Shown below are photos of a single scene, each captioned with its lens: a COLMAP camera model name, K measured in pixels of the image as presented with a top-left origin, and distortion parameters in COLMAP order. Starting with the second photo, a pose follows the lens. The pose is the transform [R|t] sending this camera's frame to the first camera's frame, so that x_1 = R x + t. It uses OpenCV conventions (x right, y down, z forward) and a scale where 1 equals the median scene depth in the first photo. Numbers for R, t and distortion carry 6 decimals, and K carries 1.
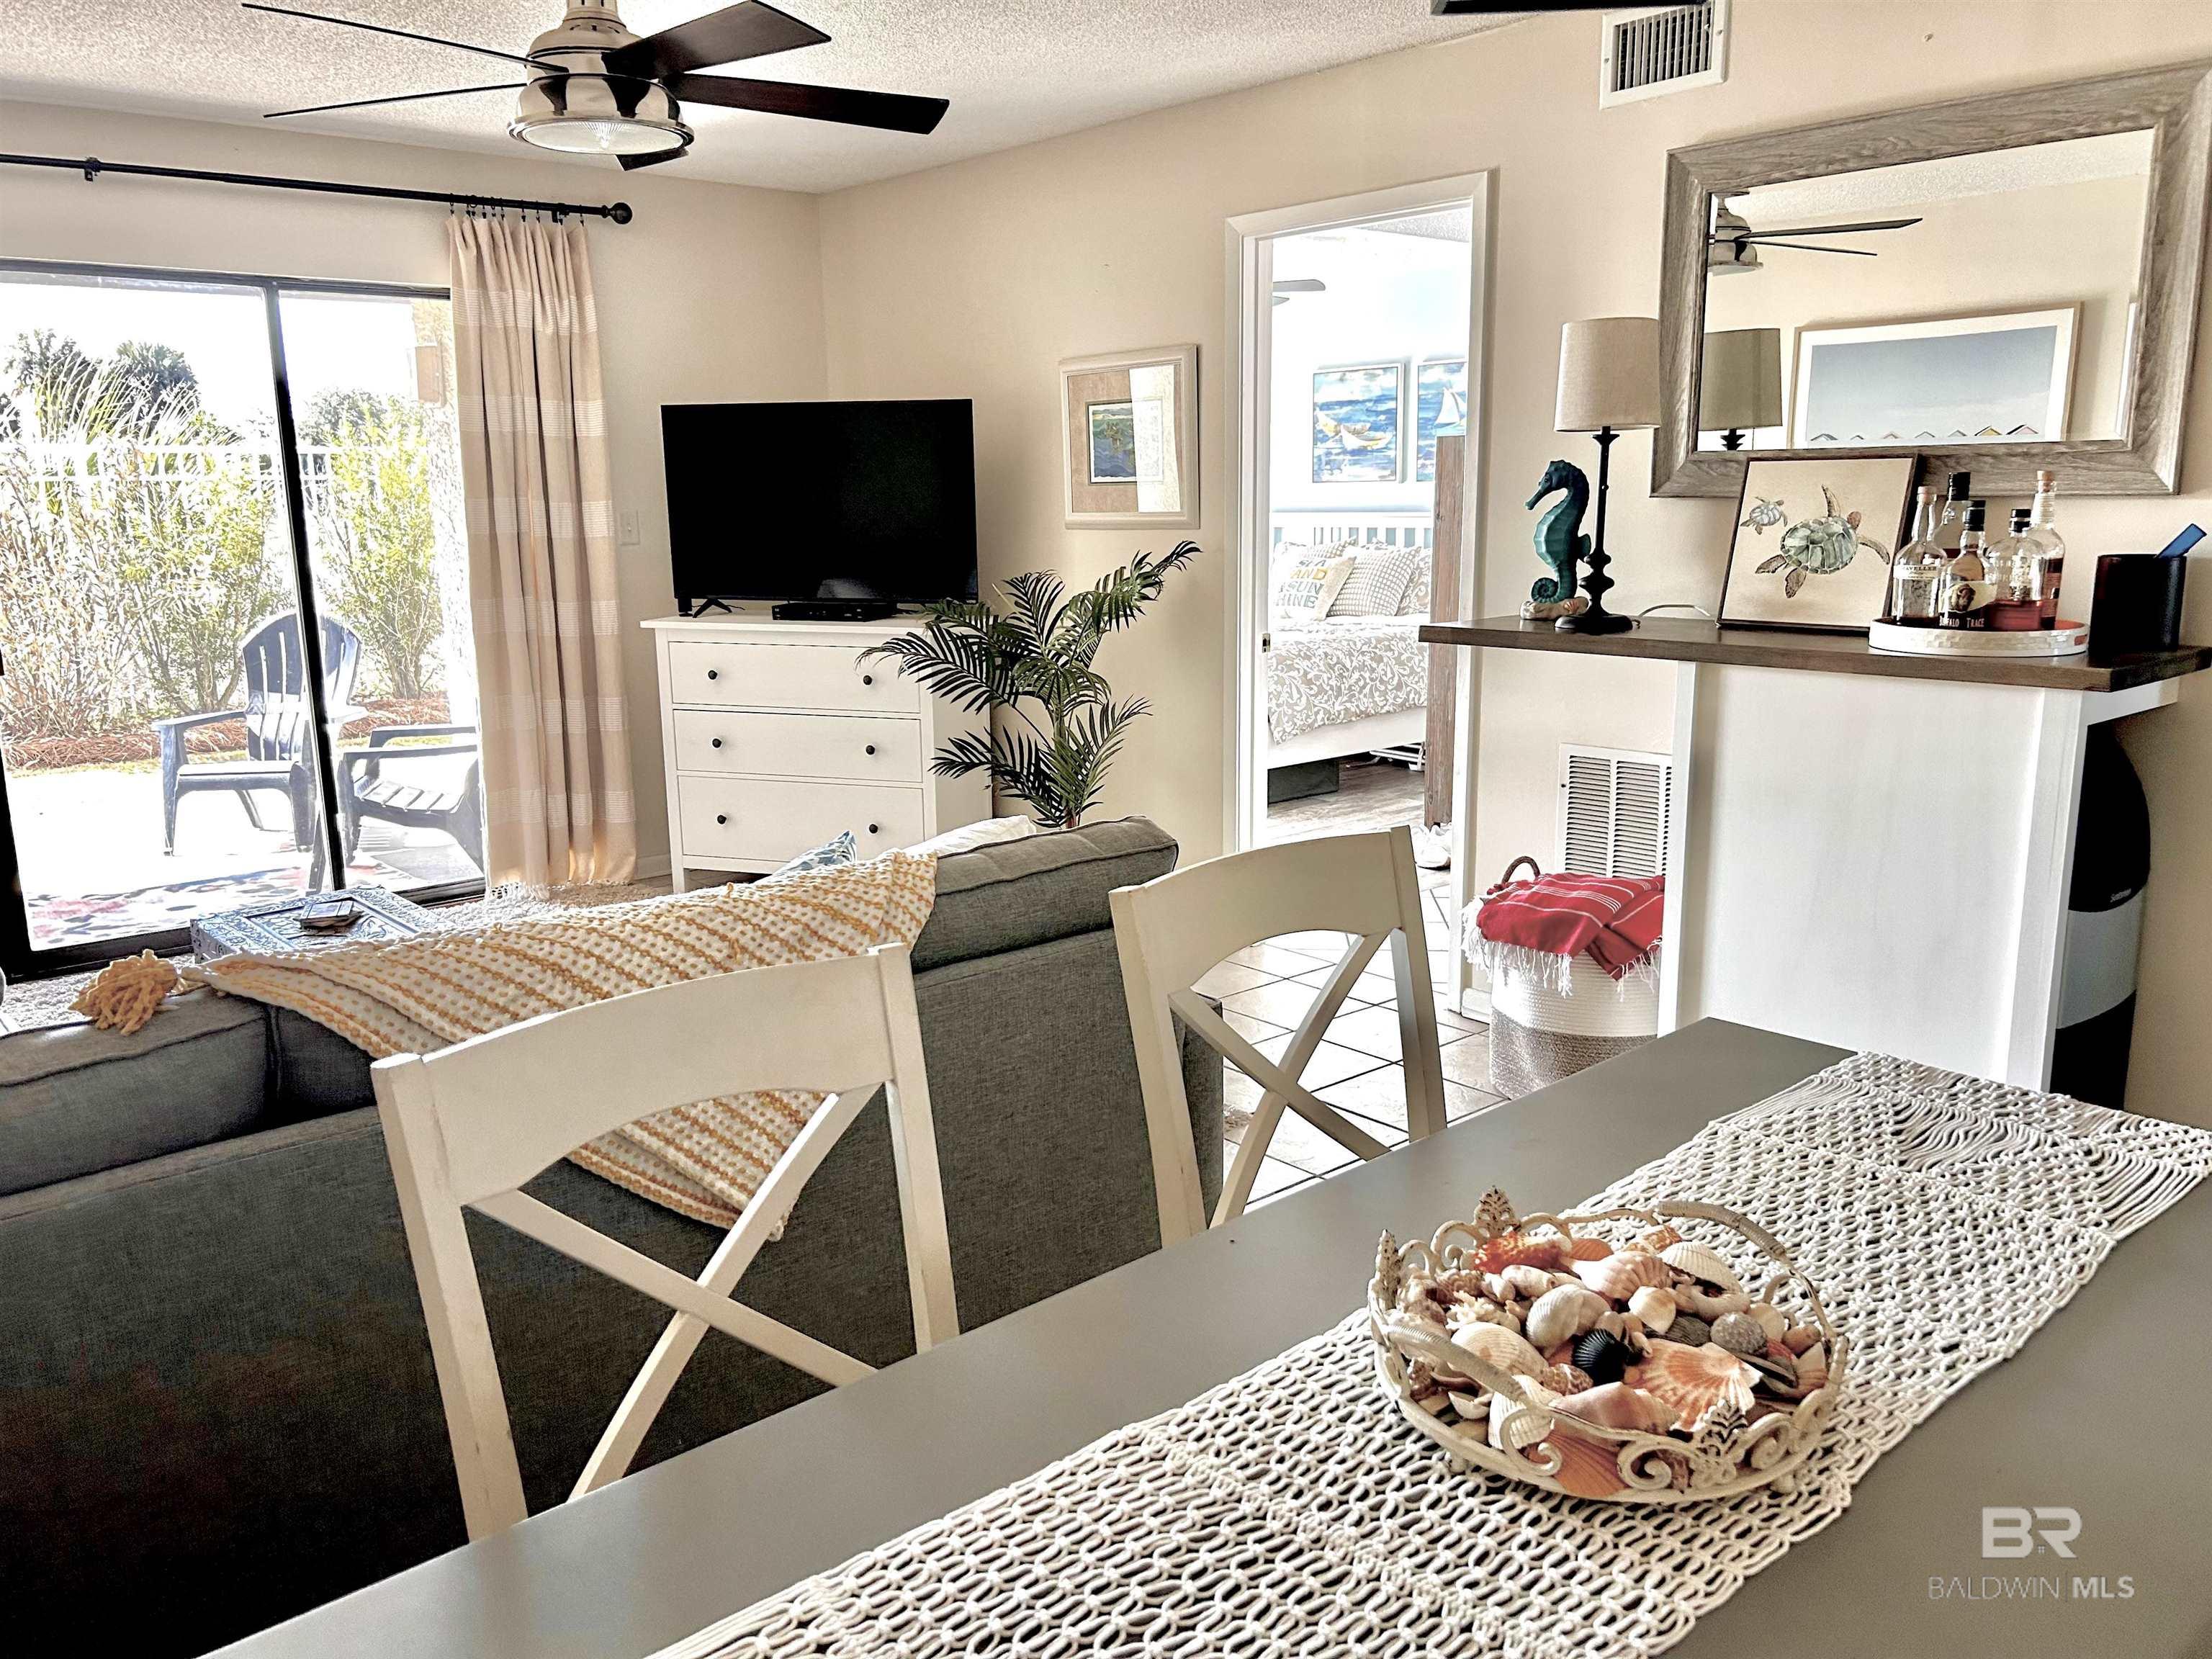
lens RADIAL K [[1673.6, 0, 1111.2], [0, 1673.6, 836.3], [0, 0, 1]] dist [0.049328, -0.063224]
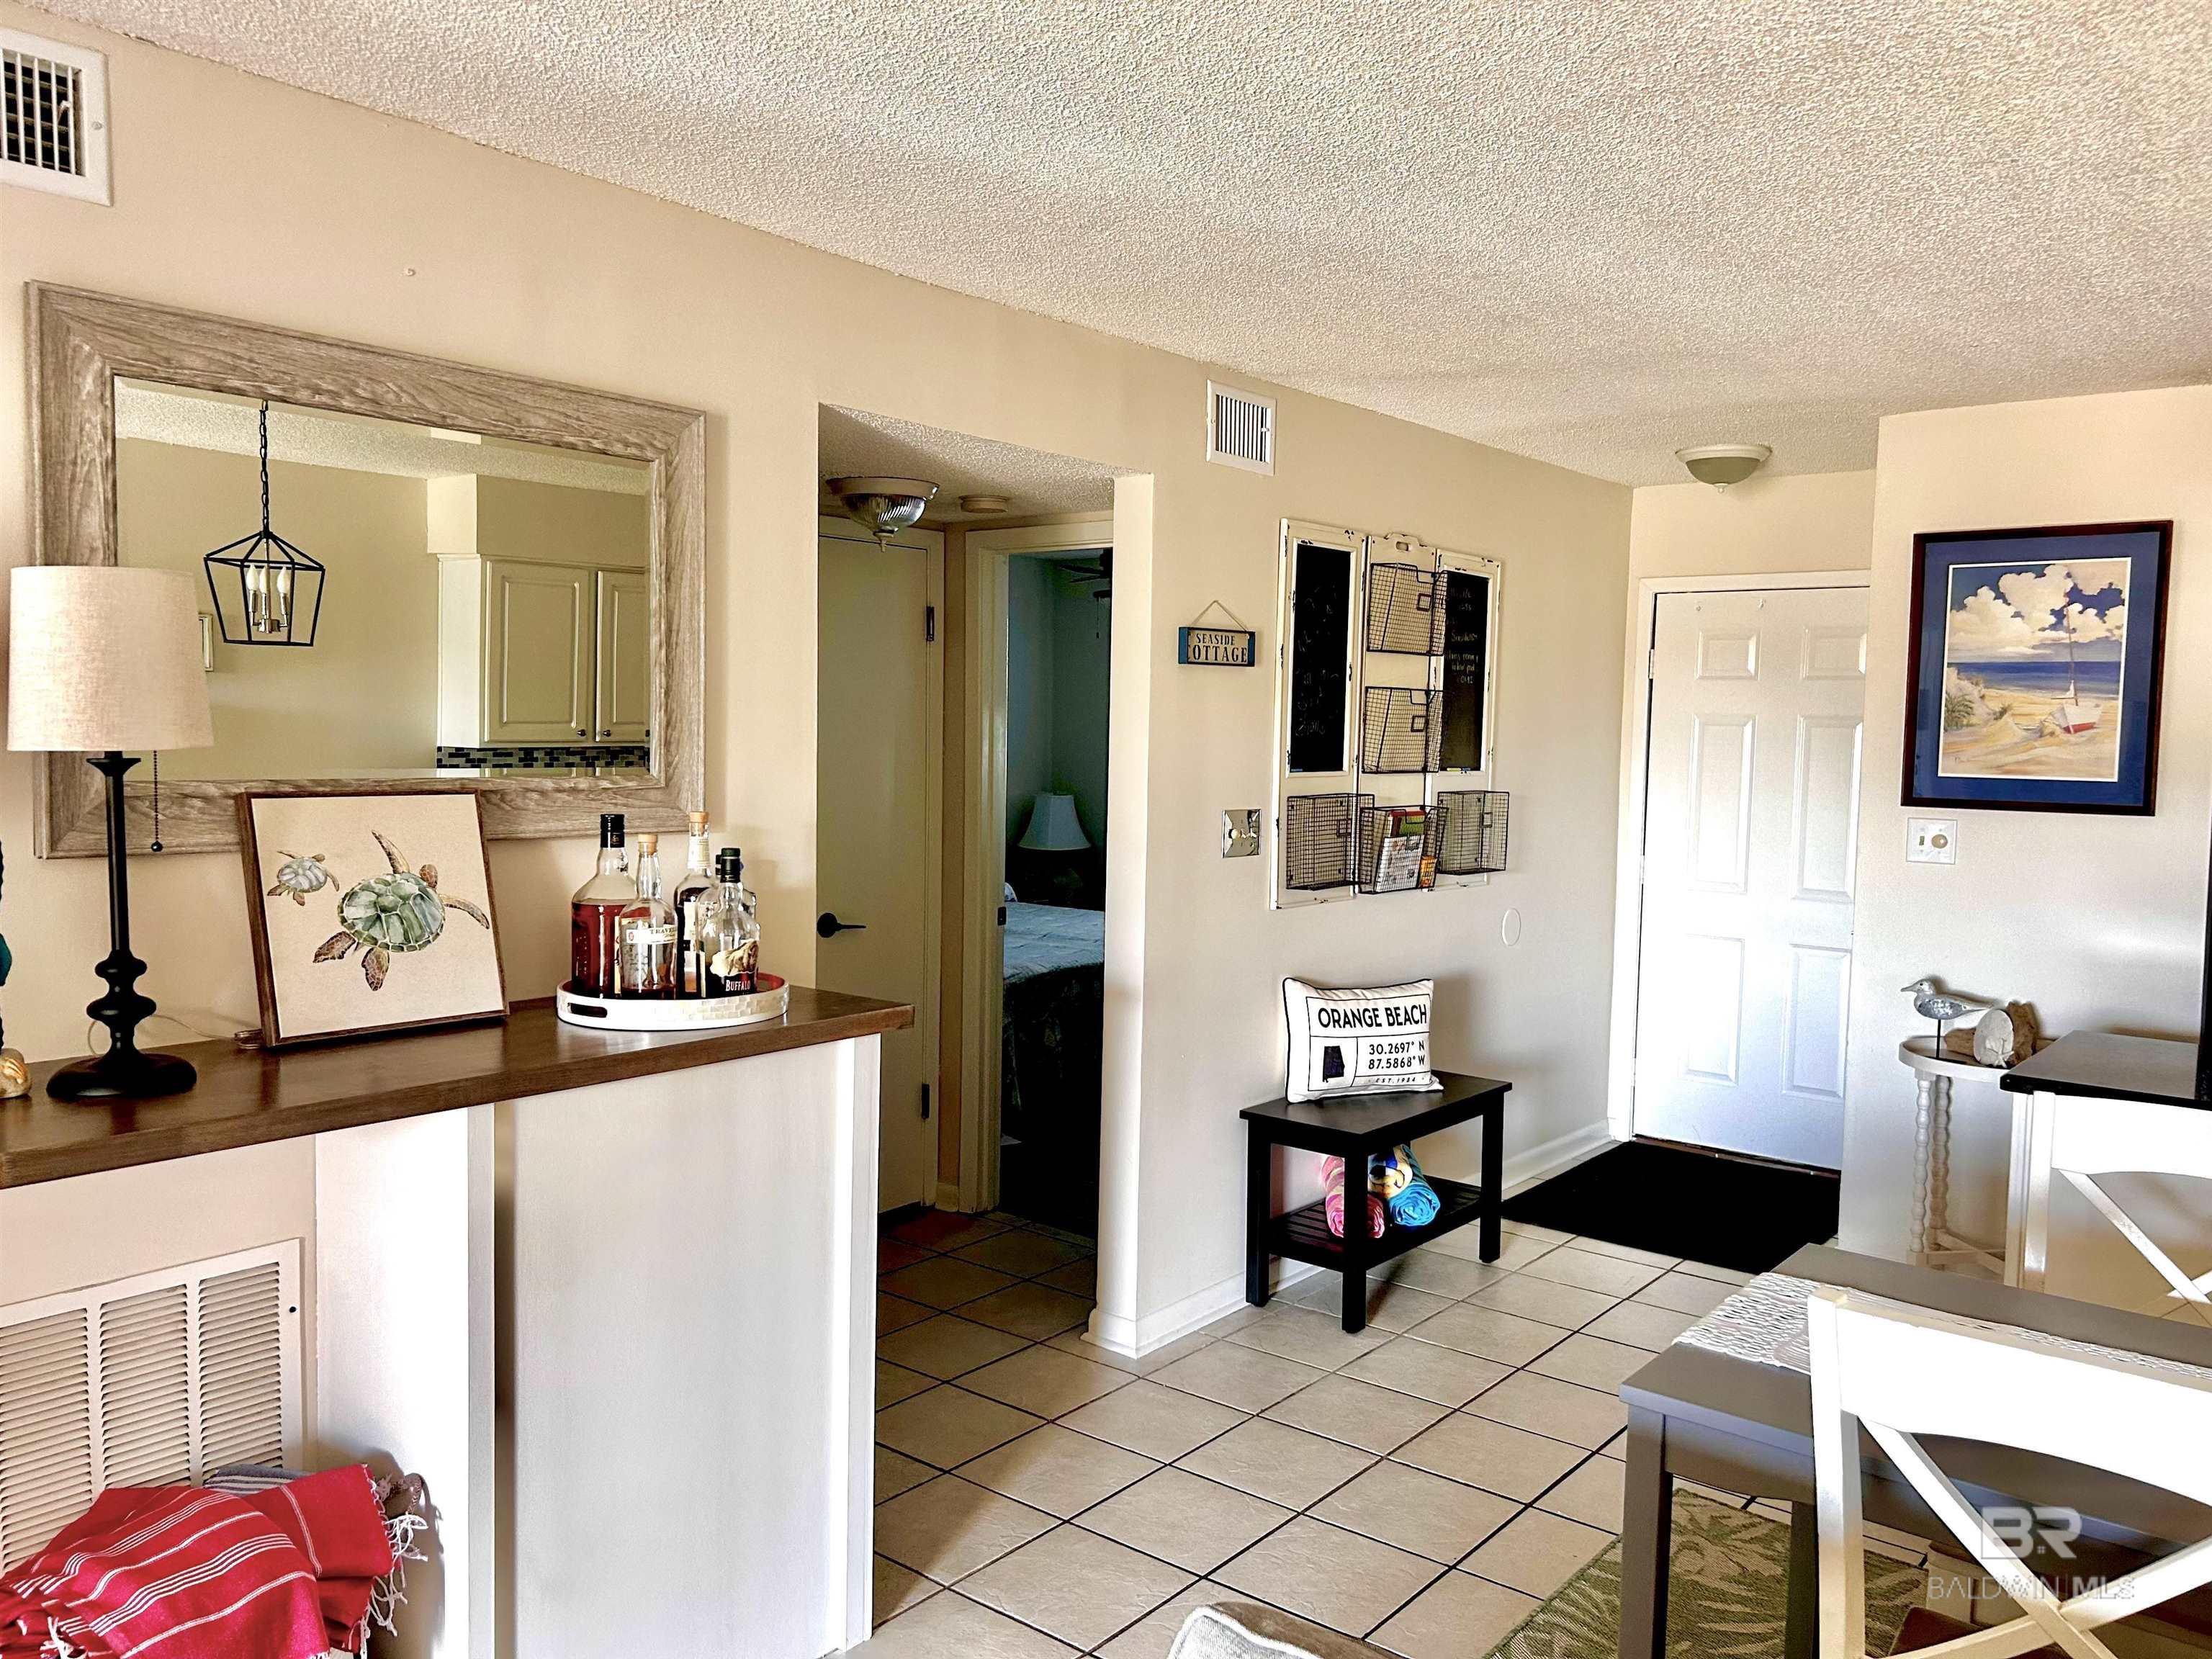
lens RADIAL K [[1673.6, 0, 1111.2], [0, 1673.6, 836.3], [0, 0, 1]] dist [0.049328, -0.063224]
pose [[-0.162475, -0.057369, 0.985043, -0.310889], [0.182847, 0.979267, 0.087192, -0.194147], [-0.969623, 0.194279, -0.148617, 0.736663]]
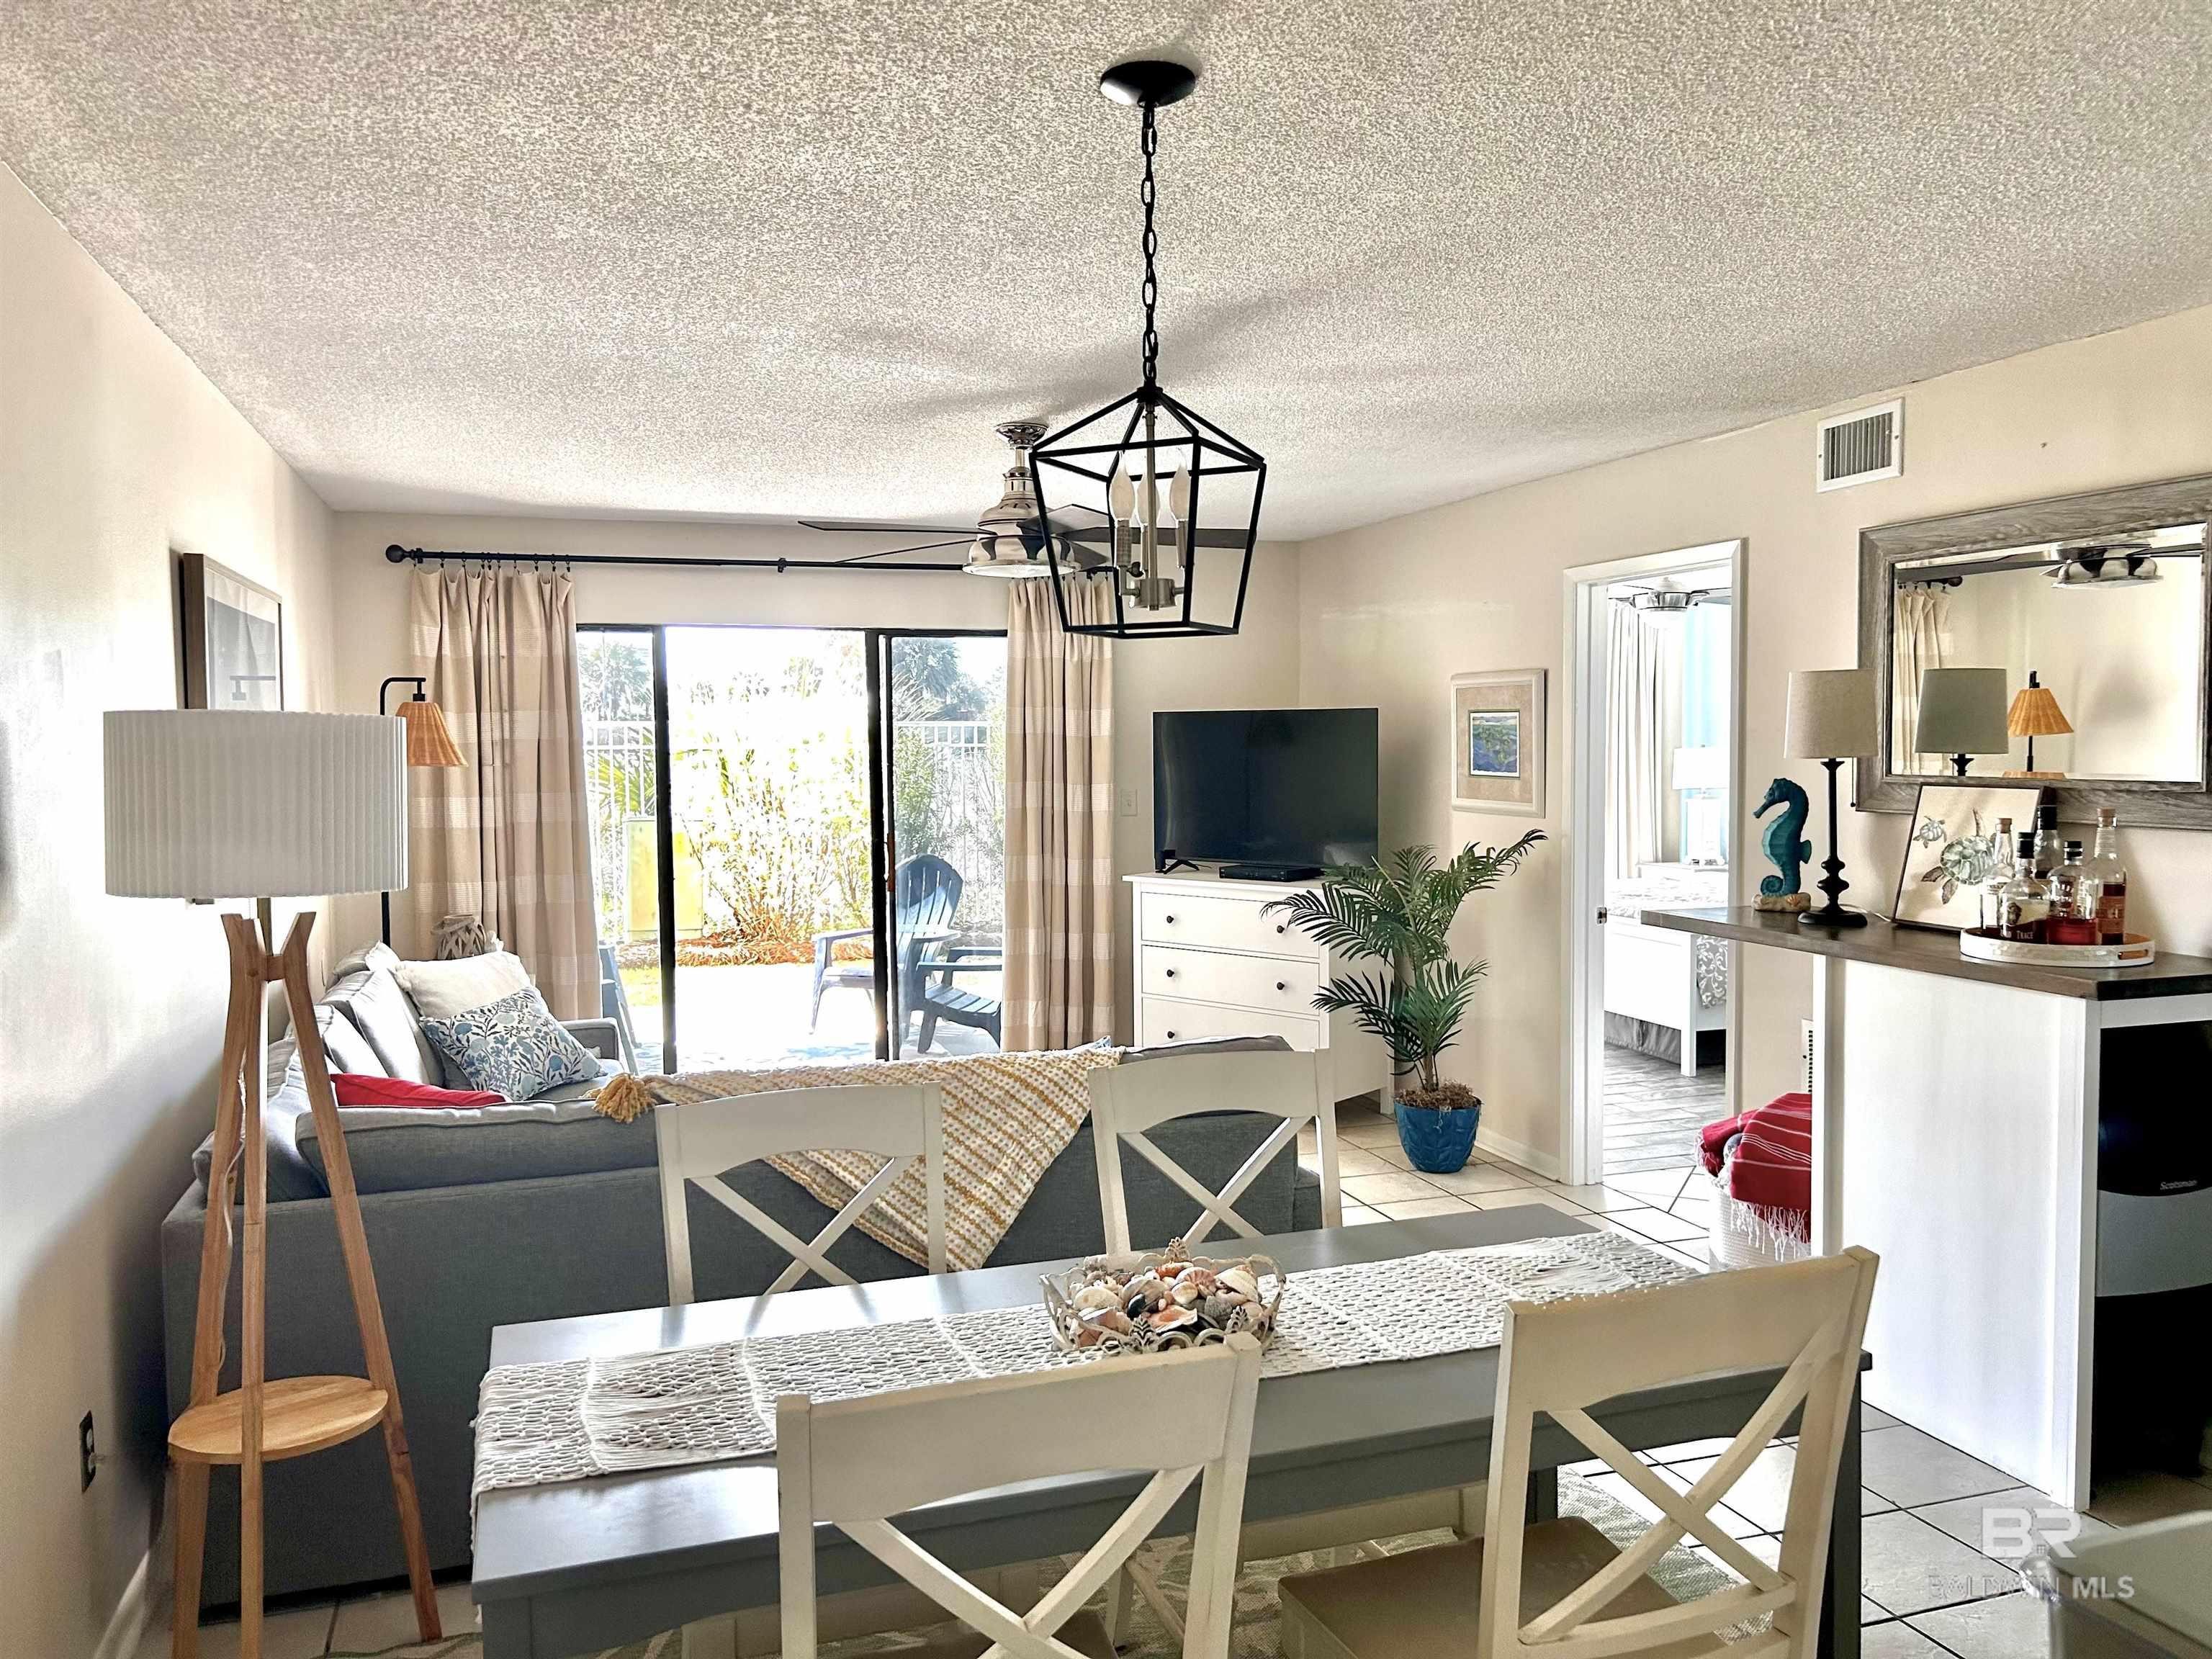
lens RADIAL K [[1673.6, 0, 1111.2], [0, 1673.6, 836.3], [0, 0, 1]] dist [0.049328, -0.063224]
pose [[0.922126, 0.029325, -0.385777, 0.297127], [-0.083936, 0.988538, -0.125489, 0.005018], [0.377675, 0.148098, 0.914018, -0.258241]]
